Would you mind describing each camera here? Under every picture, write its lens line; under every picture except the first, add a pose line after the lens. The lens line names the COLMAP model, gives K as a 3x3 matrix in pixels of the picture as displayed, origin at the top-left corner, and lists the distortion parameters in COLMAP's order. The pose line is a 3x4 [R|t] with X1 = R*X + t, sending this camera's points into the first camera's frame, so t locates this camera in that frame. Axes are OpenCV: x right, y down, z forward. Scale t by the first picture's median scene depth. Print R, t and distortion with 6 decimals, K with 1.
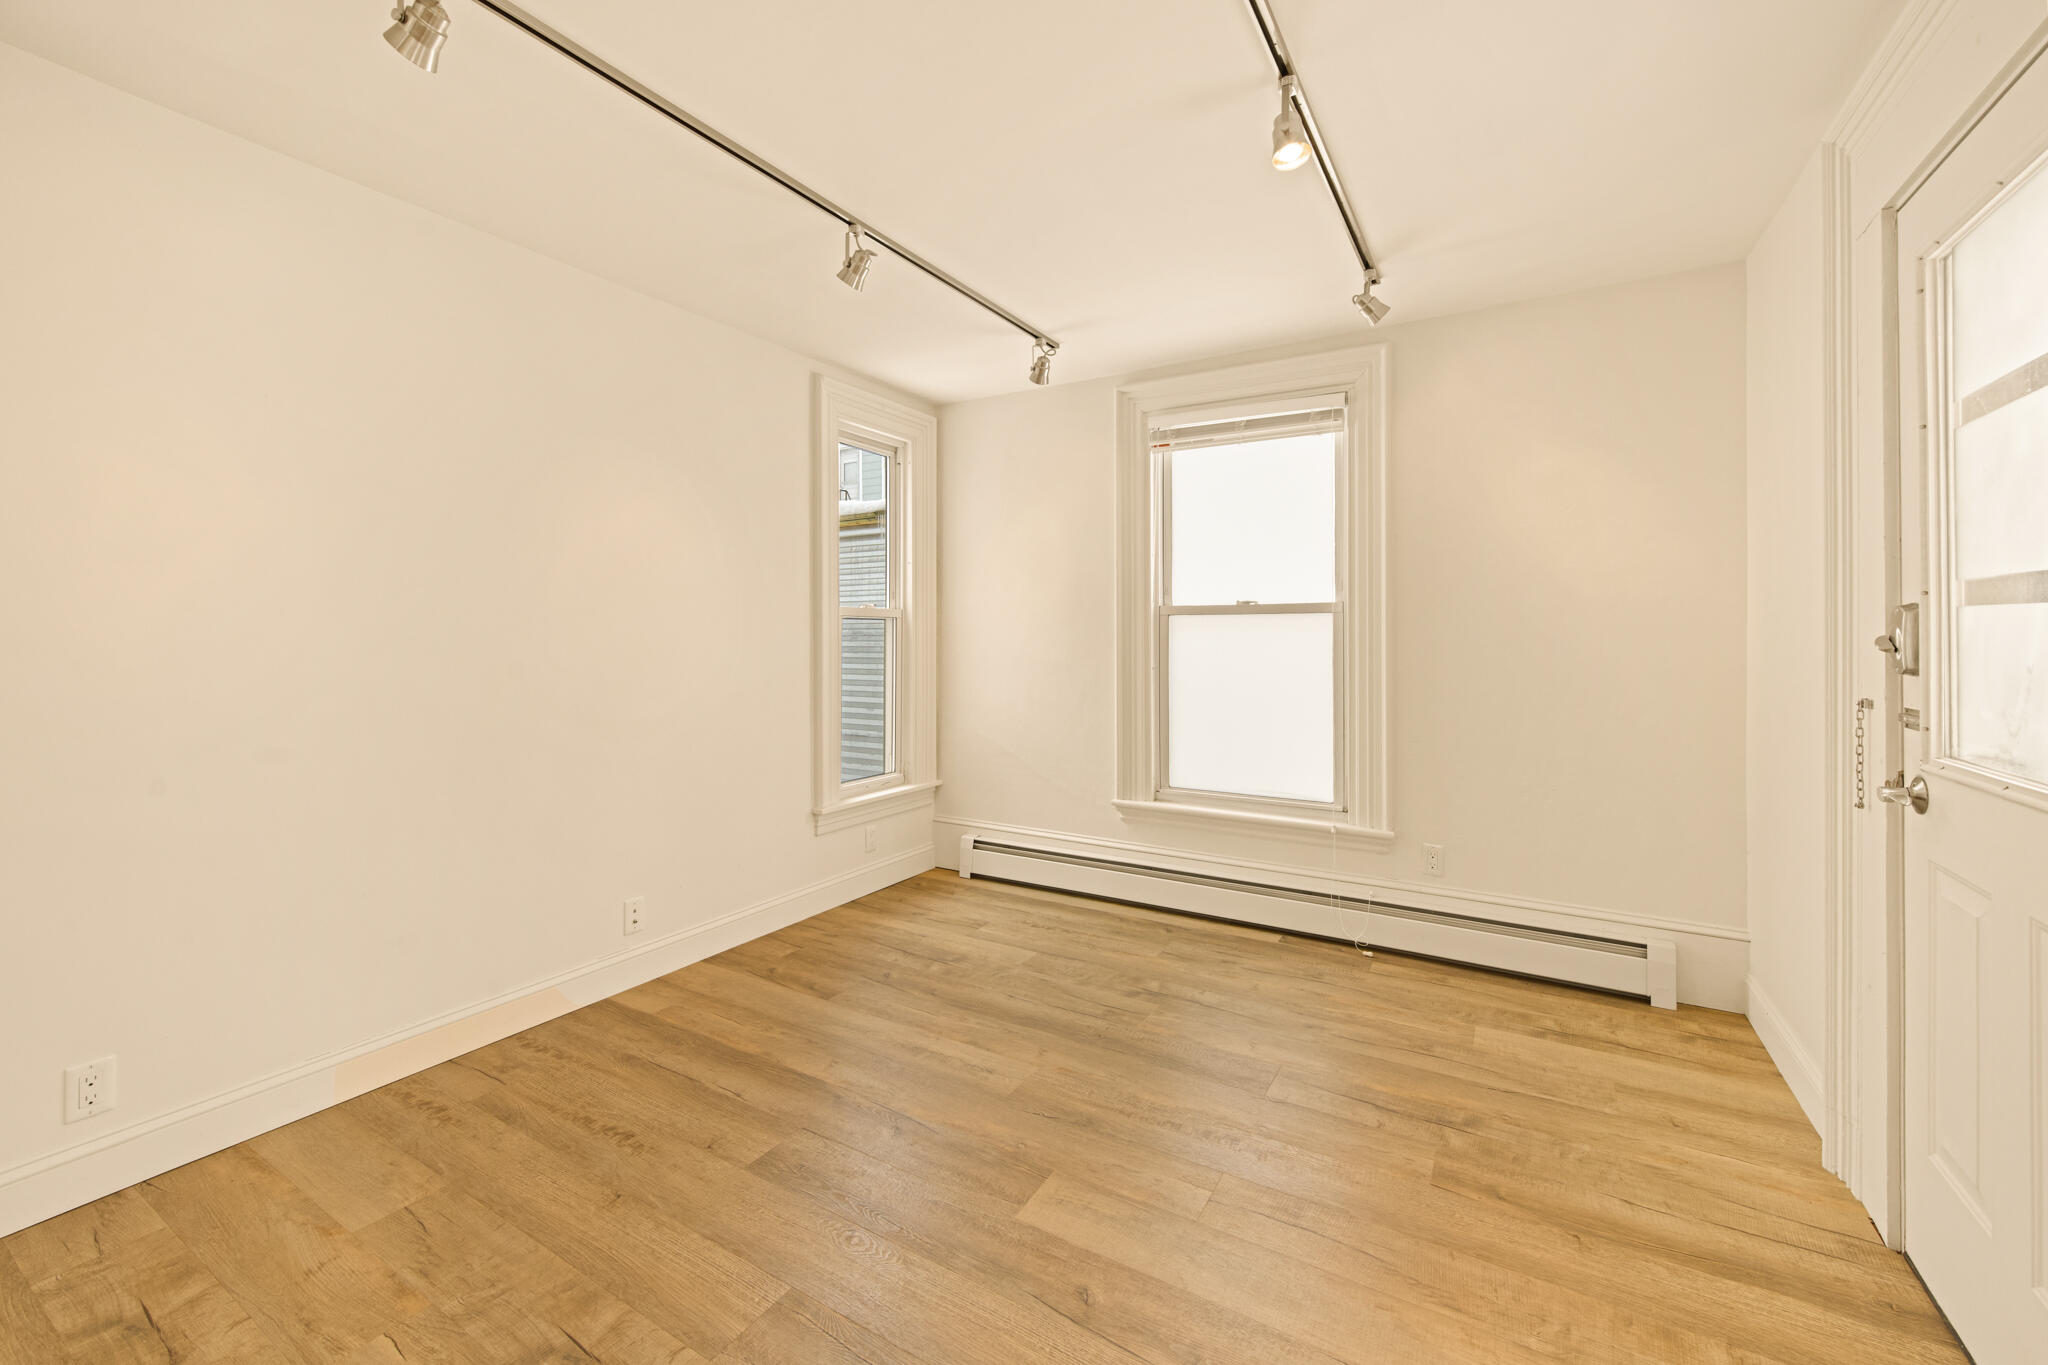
lens RADIAL K [[821.4, 0, 1029.5], [0, 821.4, 643.6], [0, 0, 1]] dist [-0.001010, -0.000037]
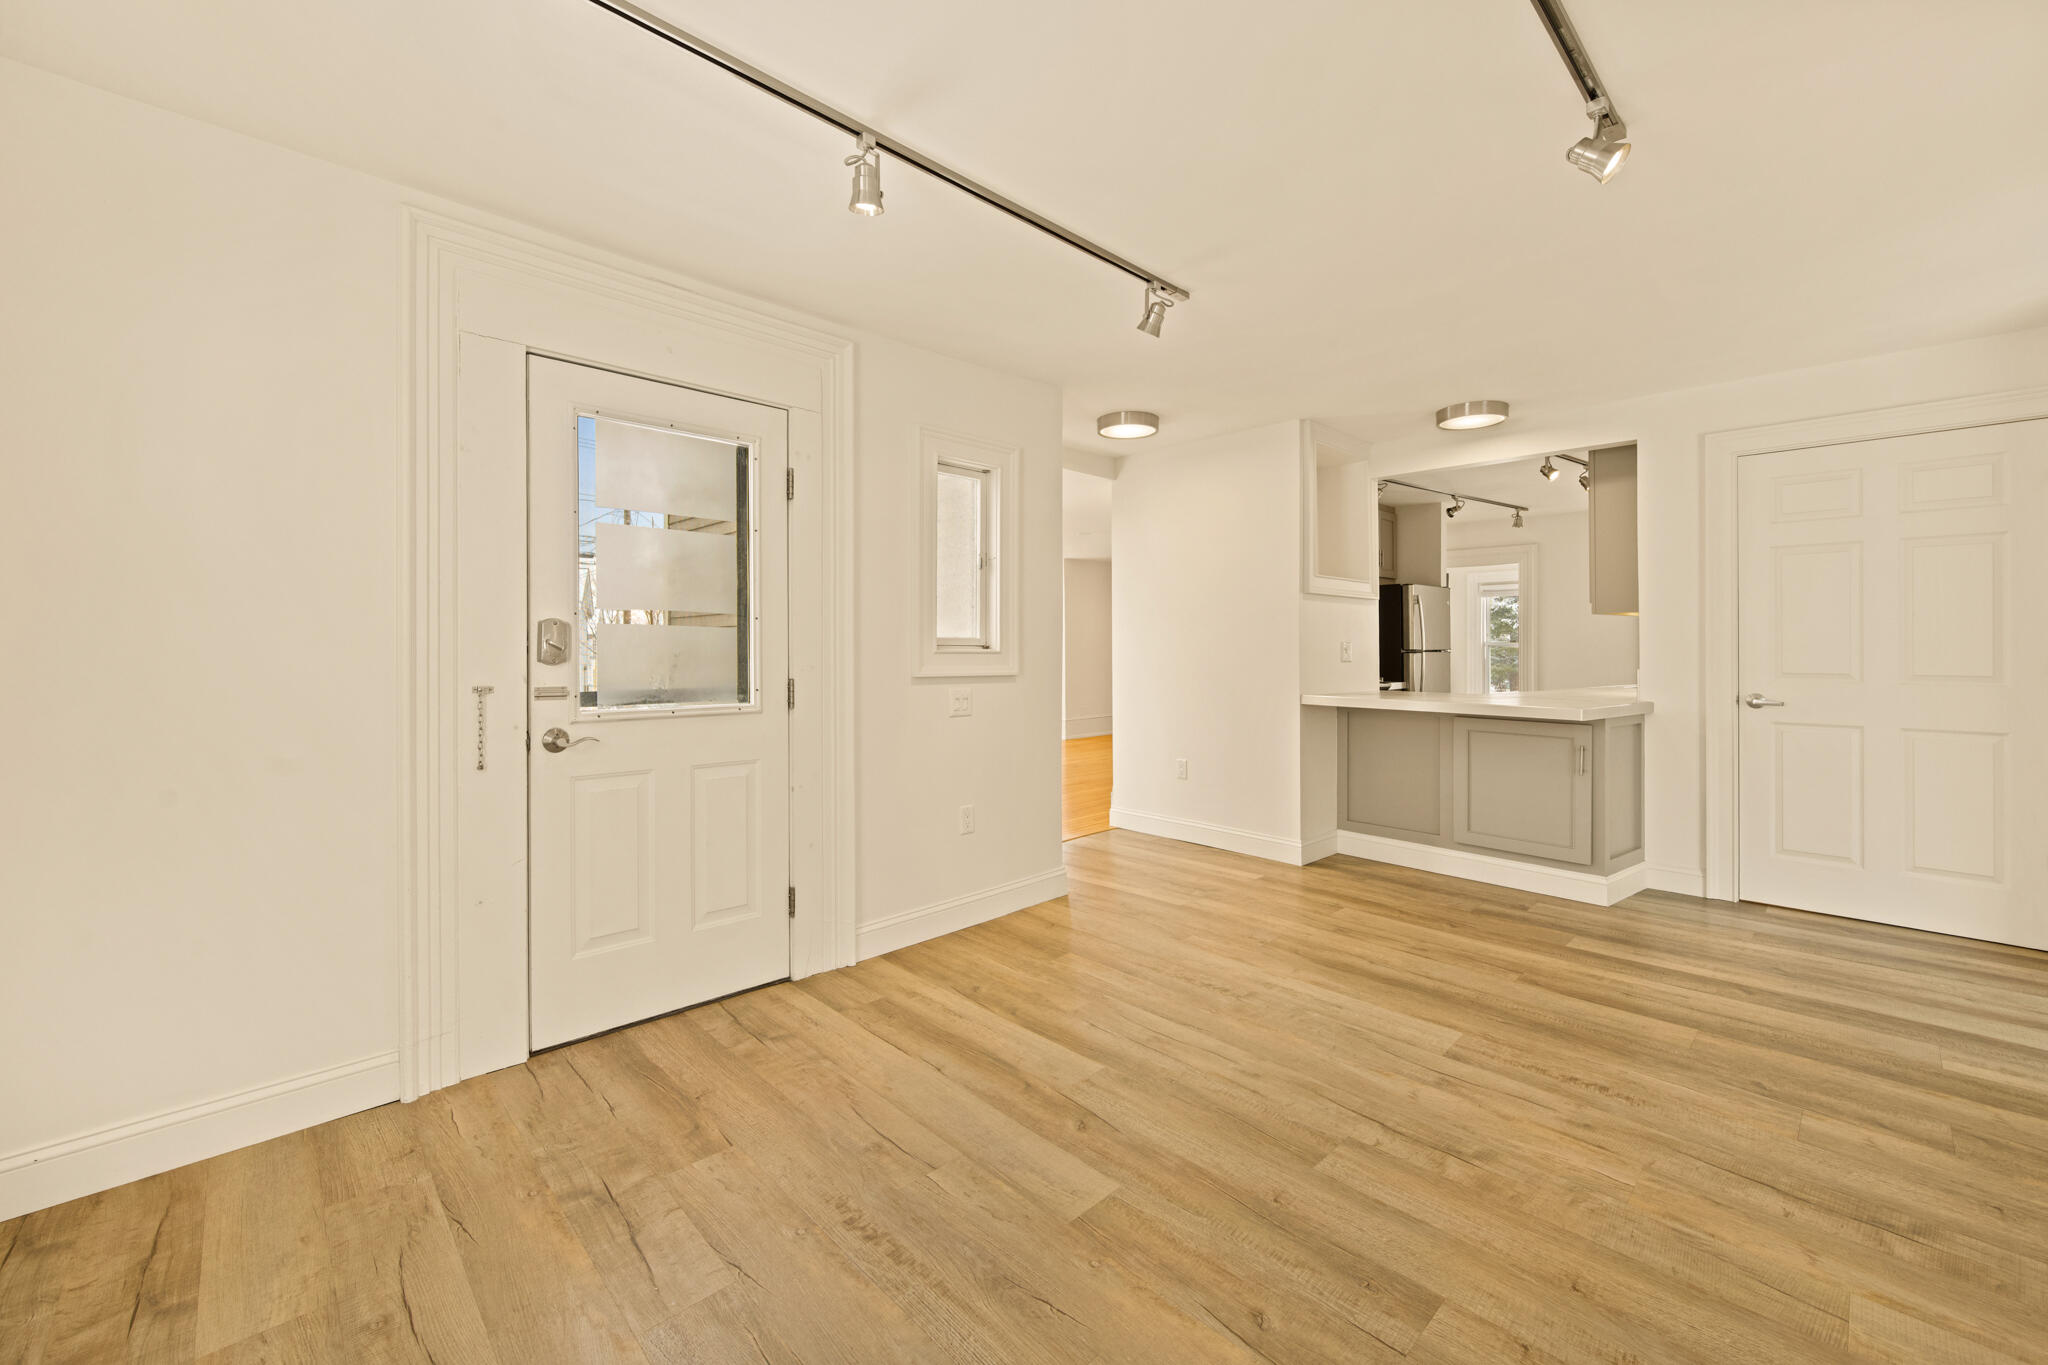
lens RADIAL K [[821.4, 0, 1029.5], [0, 821.4, 643.6], [0, 0, 1]] dist [-0.001010, -0.000037]
pose [[-0.963451, 0.001729, 0.267878, -0.178532], [0.002656, 0.999992, 0.003097, -0.003885], [-0.267870, 0.003695, -0.963448, 1.937528]]
